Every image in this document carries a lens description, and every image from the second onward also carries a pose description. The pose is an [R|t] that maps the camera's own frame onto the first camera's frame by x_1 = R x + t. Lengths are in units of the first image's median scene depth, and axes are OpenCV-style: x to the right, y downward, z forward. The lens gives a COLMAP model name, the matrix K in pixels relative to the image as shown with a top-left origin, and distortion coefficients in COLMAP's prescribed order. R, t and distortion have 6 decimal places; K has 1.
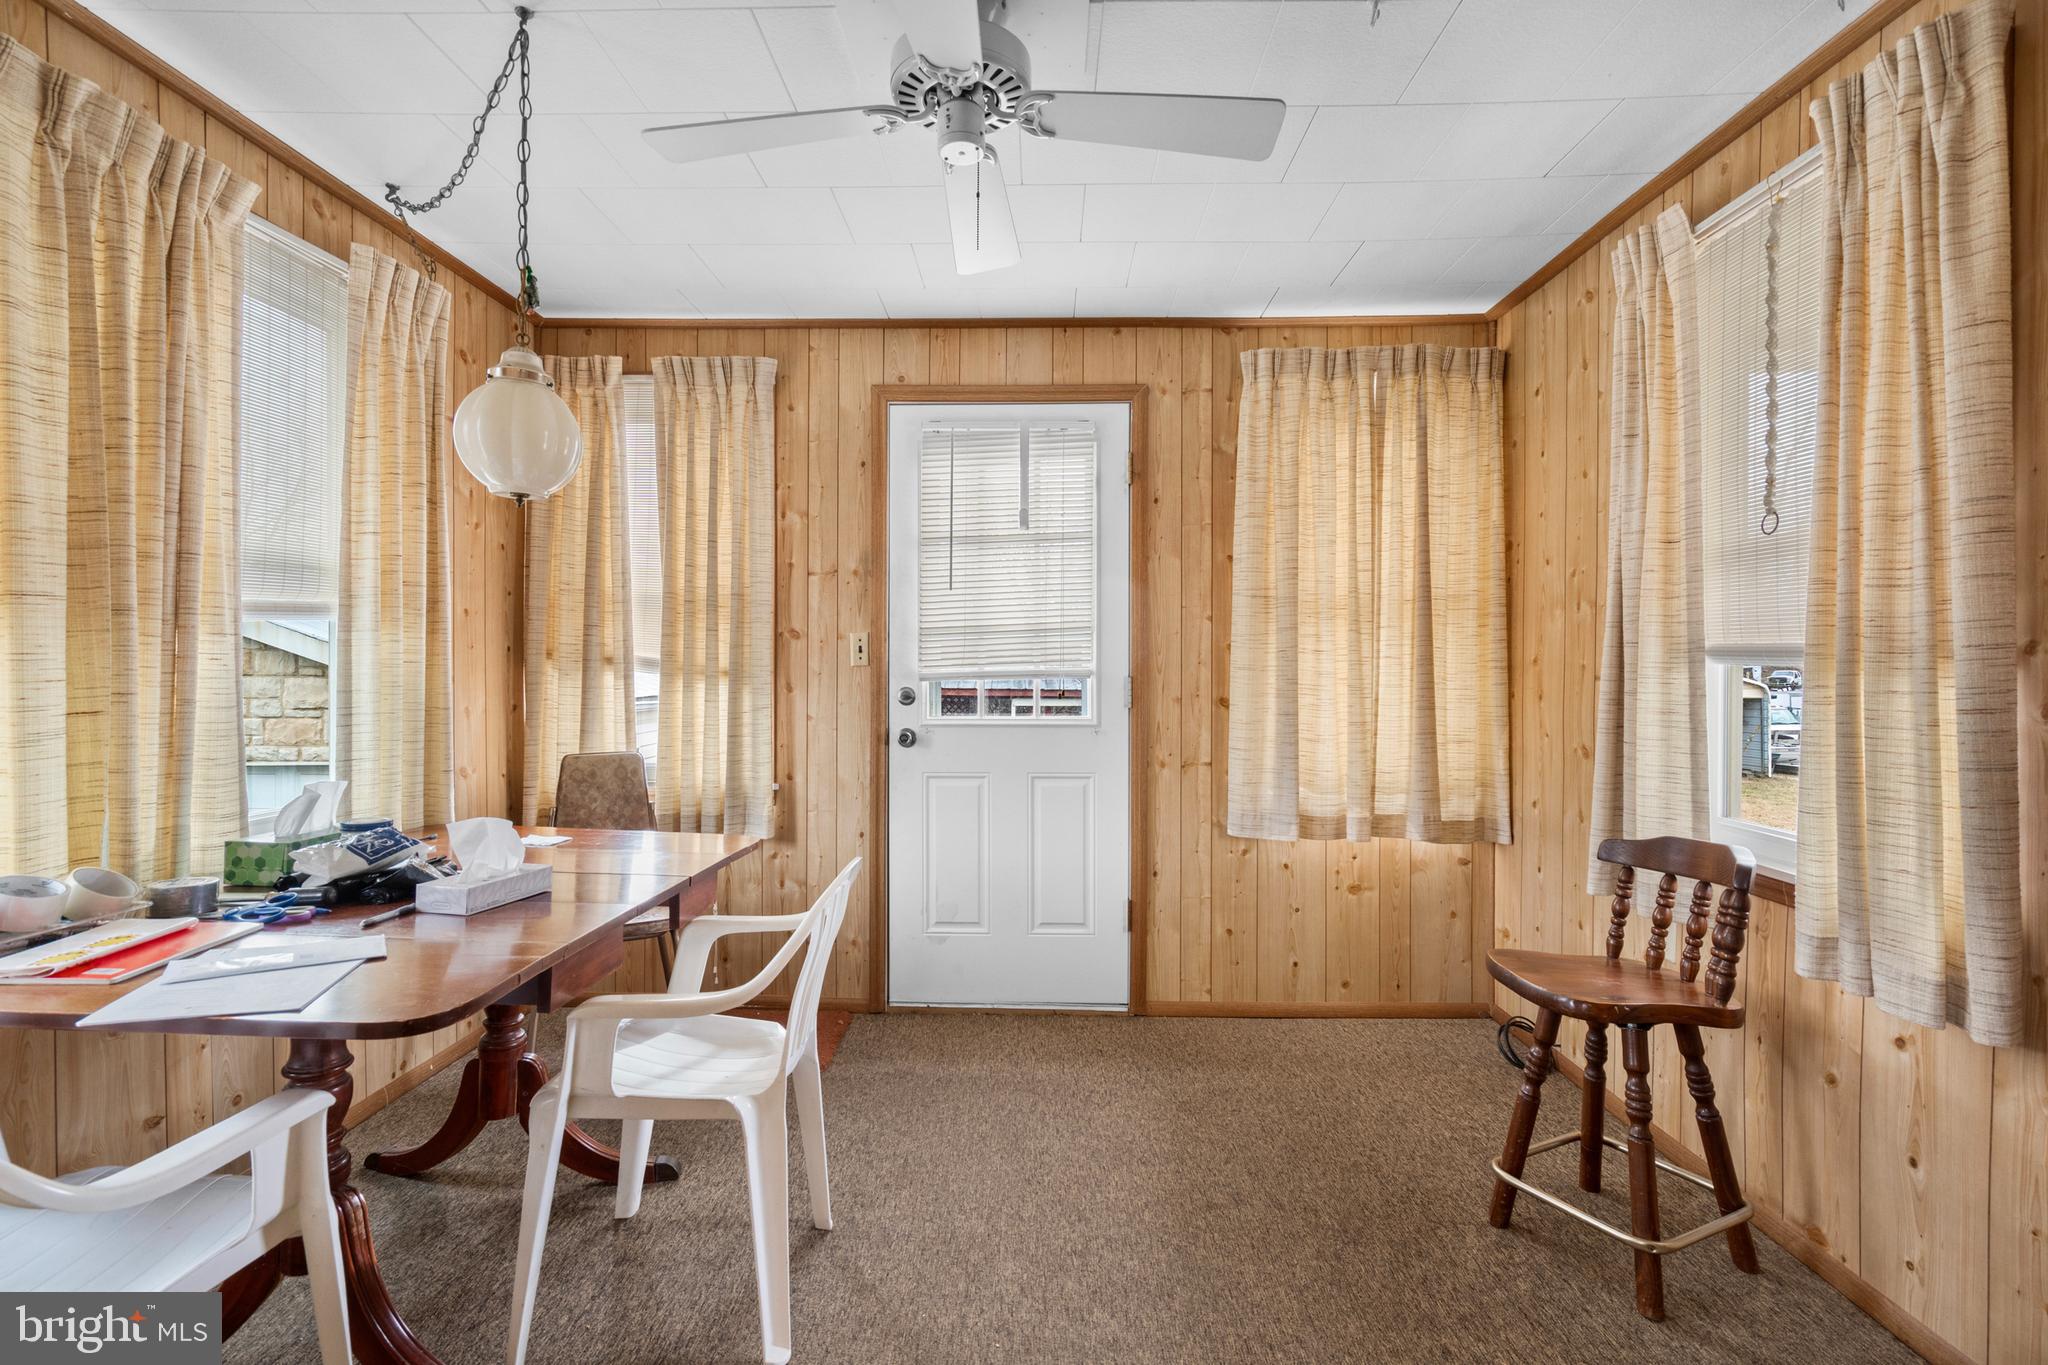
lens RADIAL K [[940.8, 0, 1025.5], [0, 940.8, 670.8], [0, 0, 1]] dist [-0.005663, 0.000262]
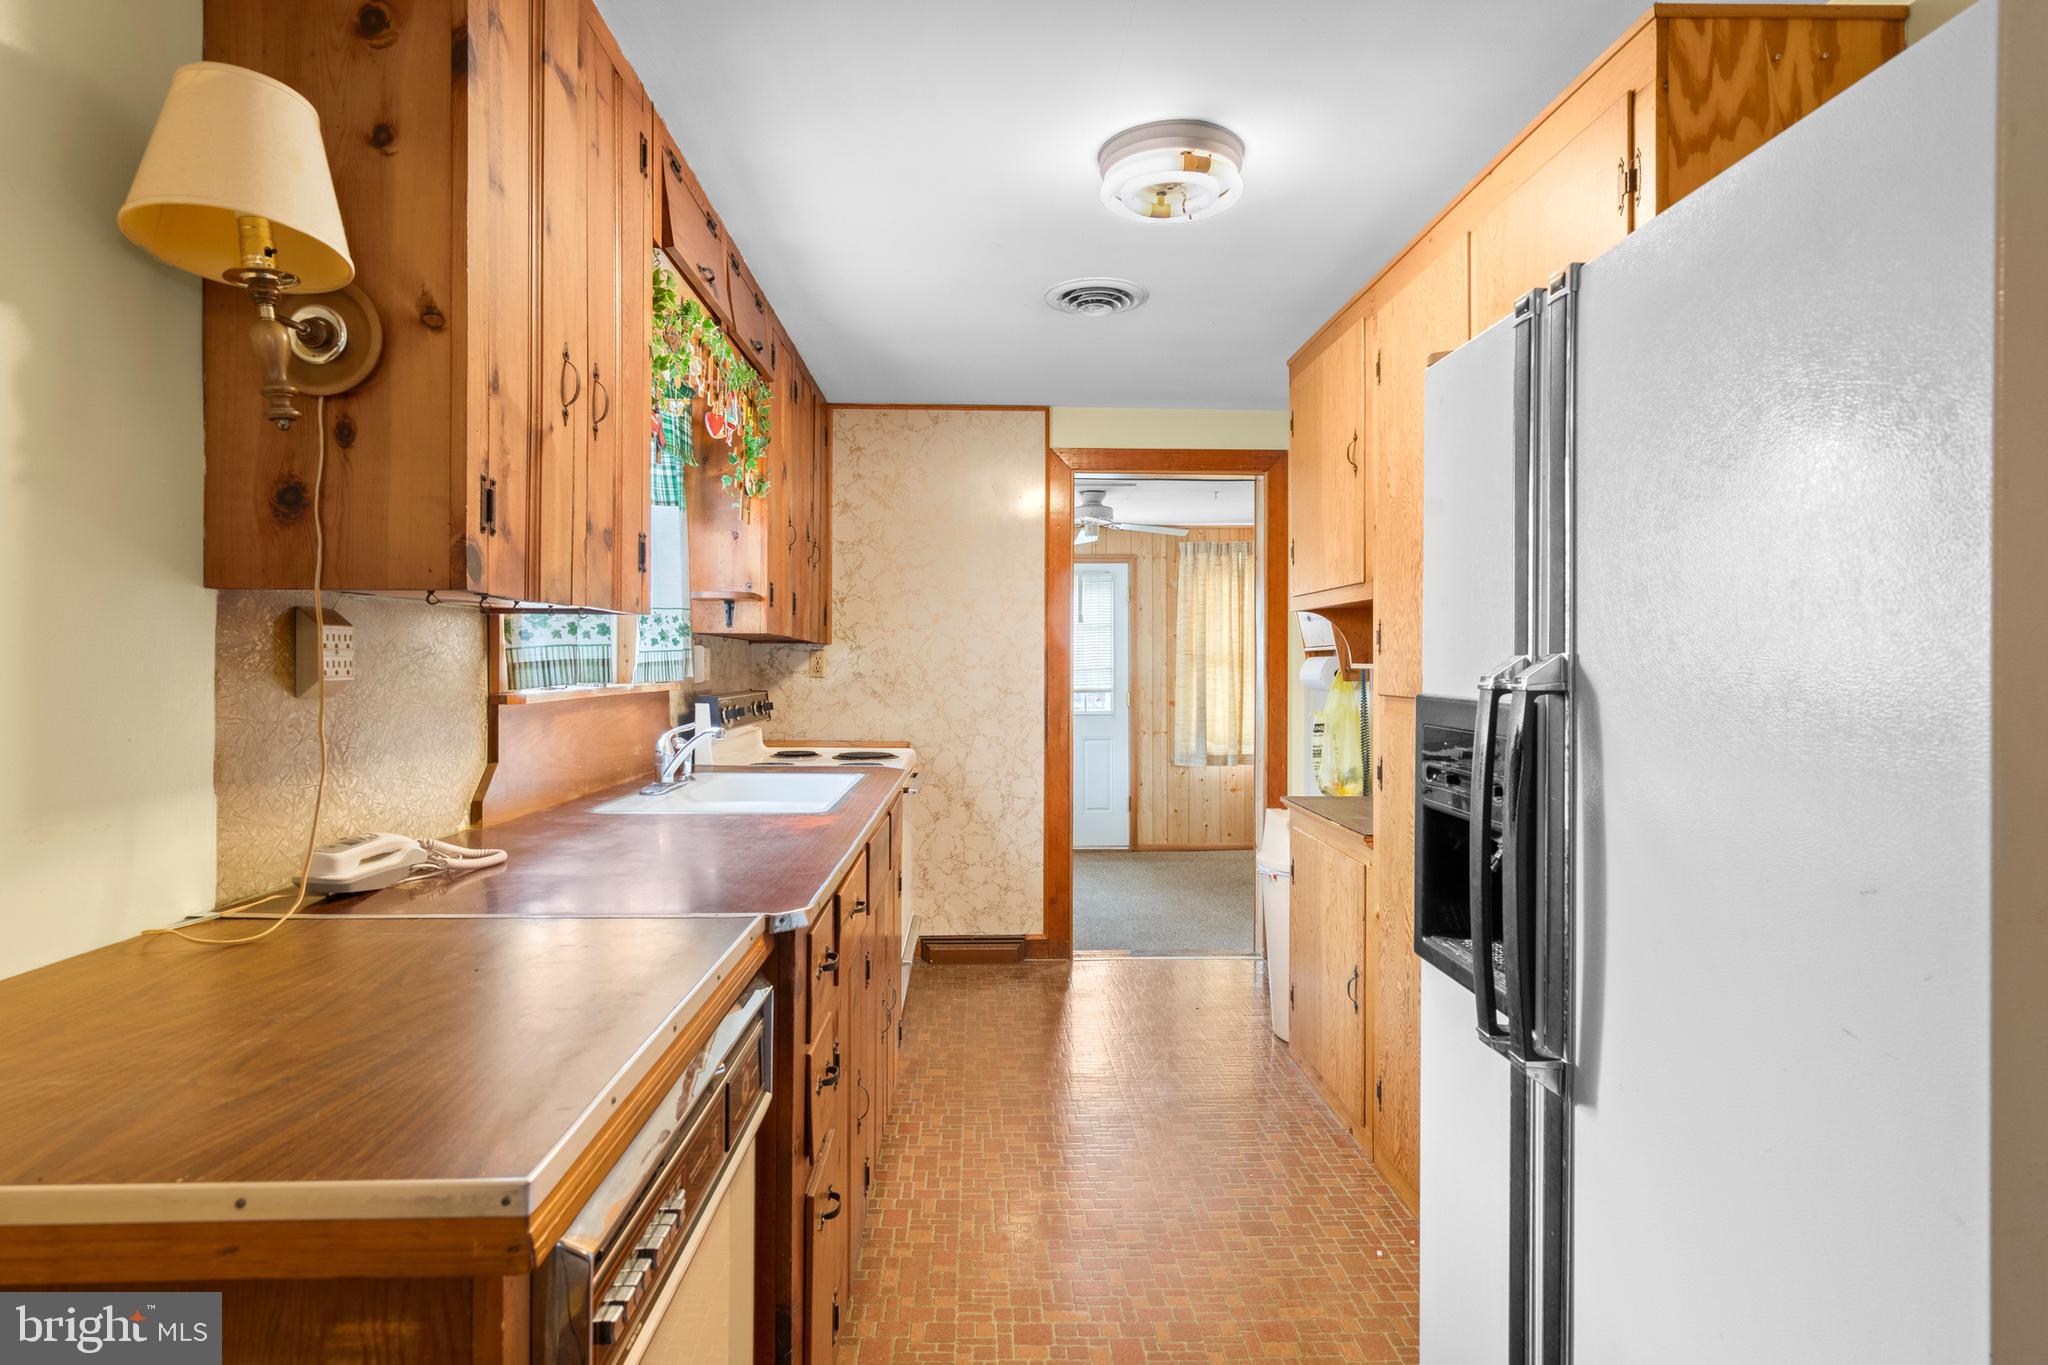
lens RADIAL K [[1050.2, 0, 1021.7], [0, 1050.2, 678.6], [0, 0, 1]] dist [0.001248, -0.000489]
pose [[0.997885, -0.005351, 0.064785, -0.293596], [0.005410, 0.999985, -0.000730, -0.023216], [-0.064780, 0.001079, 0.997899, -1.397288]]
